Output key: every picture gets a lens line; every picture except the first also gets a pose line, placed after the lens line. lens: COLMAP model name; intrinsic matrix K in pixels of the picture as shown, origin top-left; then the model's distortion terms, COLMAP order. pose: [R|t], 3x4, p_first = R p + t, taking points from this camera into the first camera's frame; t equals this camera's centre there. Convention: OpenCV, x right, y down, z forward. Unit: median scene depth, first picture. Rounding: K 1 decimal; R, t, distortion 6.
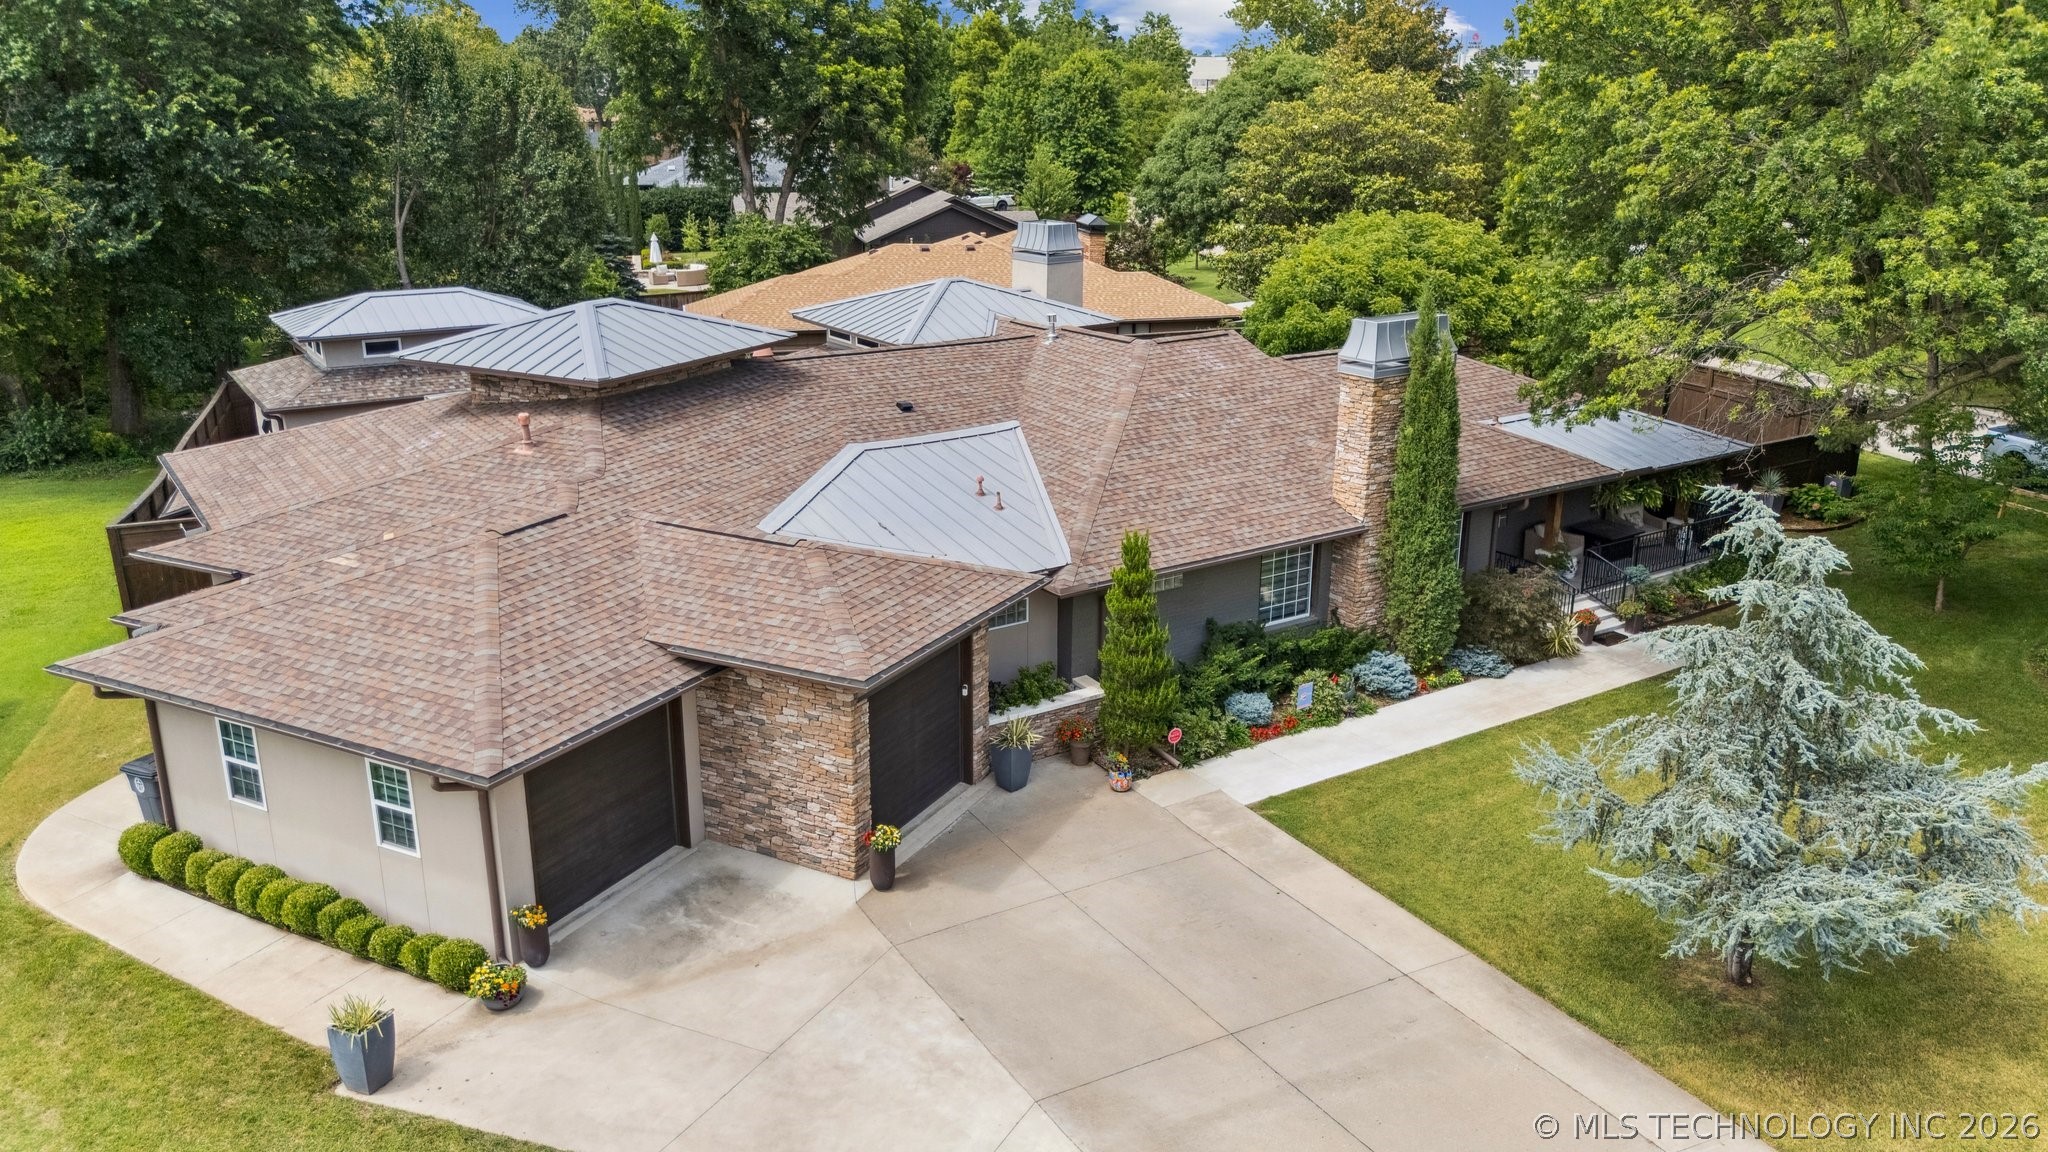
lens RADIAL K [[1501.6, 0, 1033.1], [0, 1501.6, 573.2], [0, 0, 1]] dist [0.083871, -0.102066]
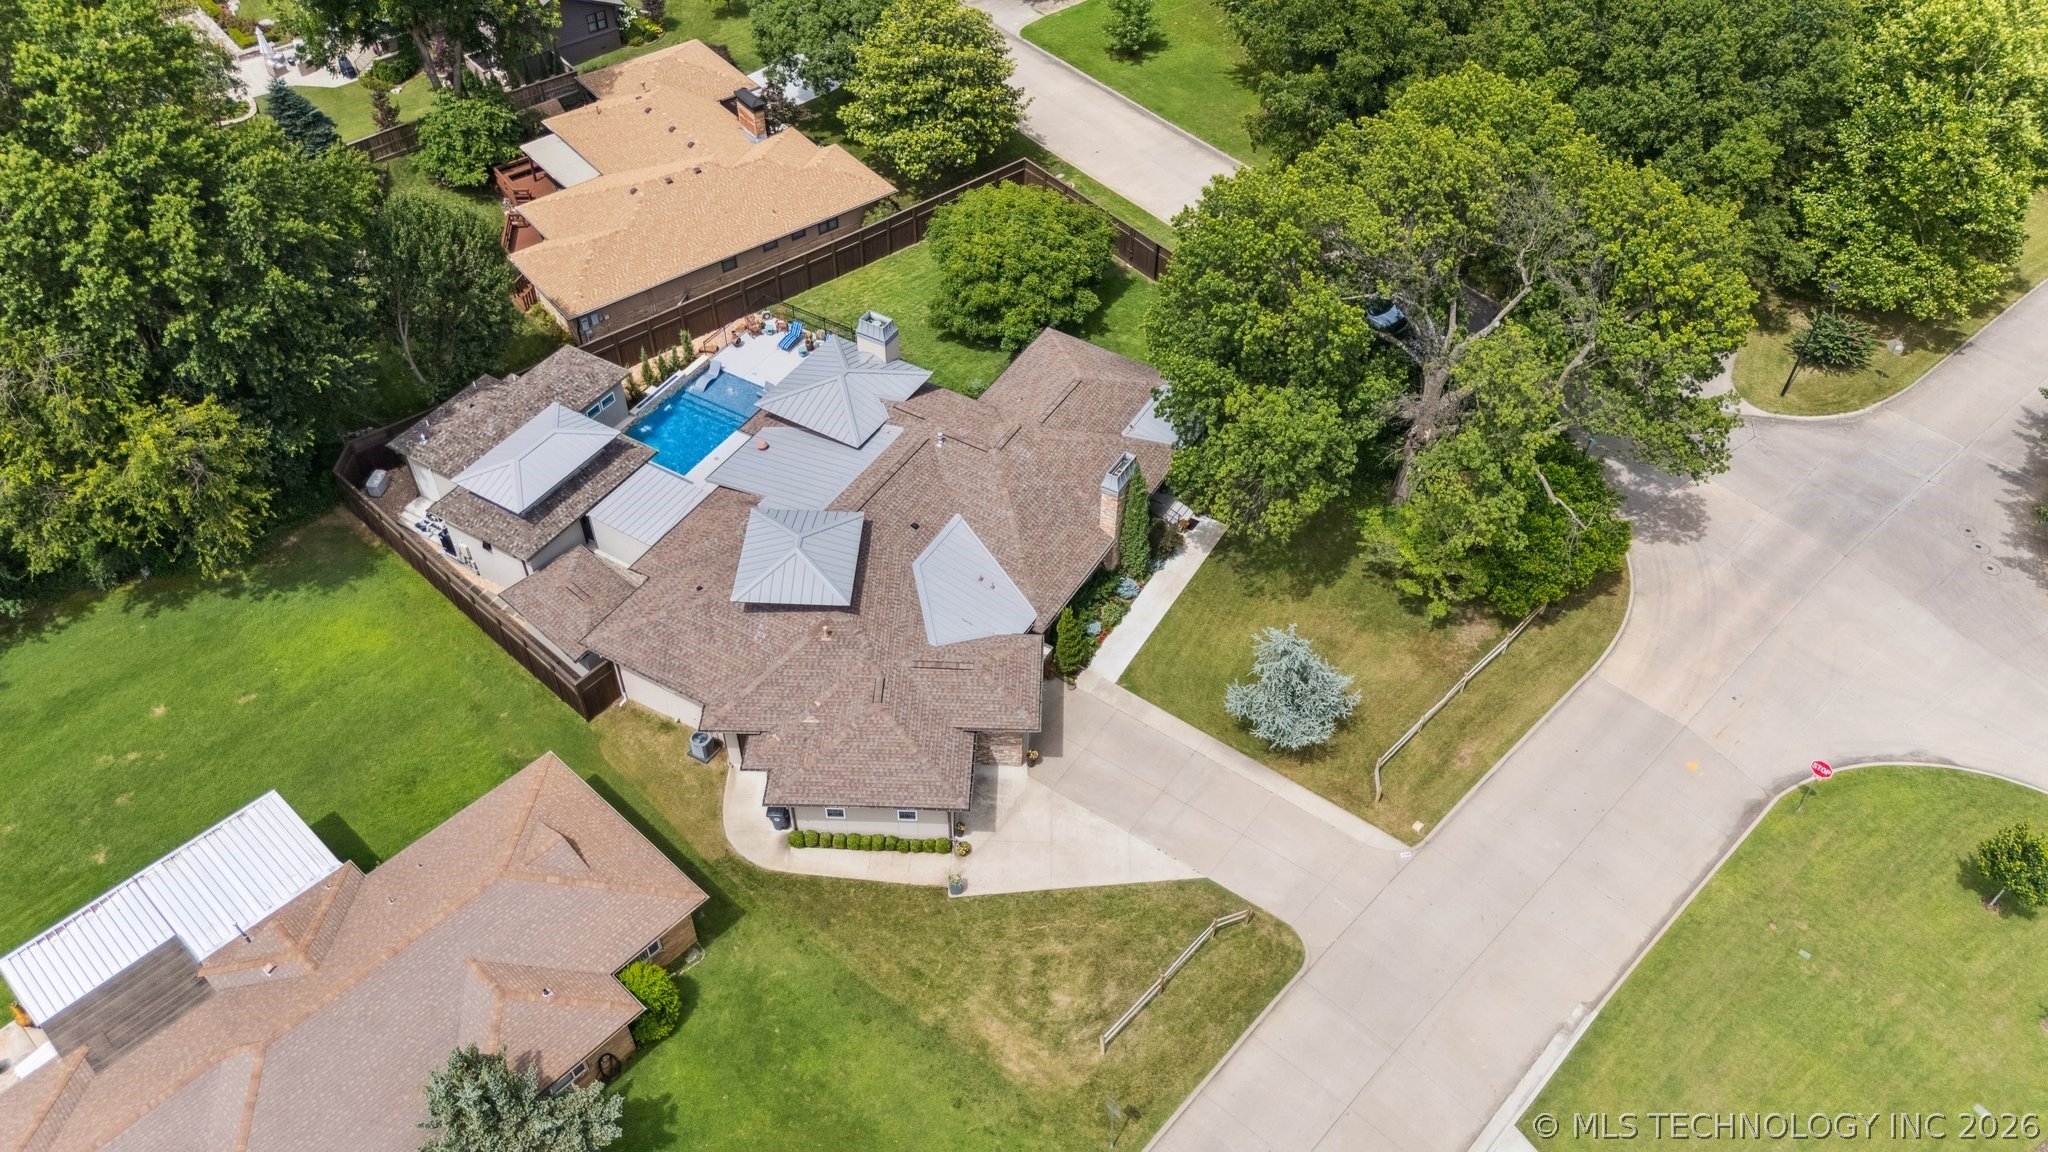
lens RADIAL K [[1445.3, 0, 1016.1], [0, 1445.3, 530.7], [0, 0, 1]] dist [0.087368, -0.081602]
pose [[0.904444, -0.297397, 0.305838, -0.740559], [0.126432, 0.871593, 0.473645, -1.343108], [-0.407427, -0.389718, 0.825908, -1.029083]]
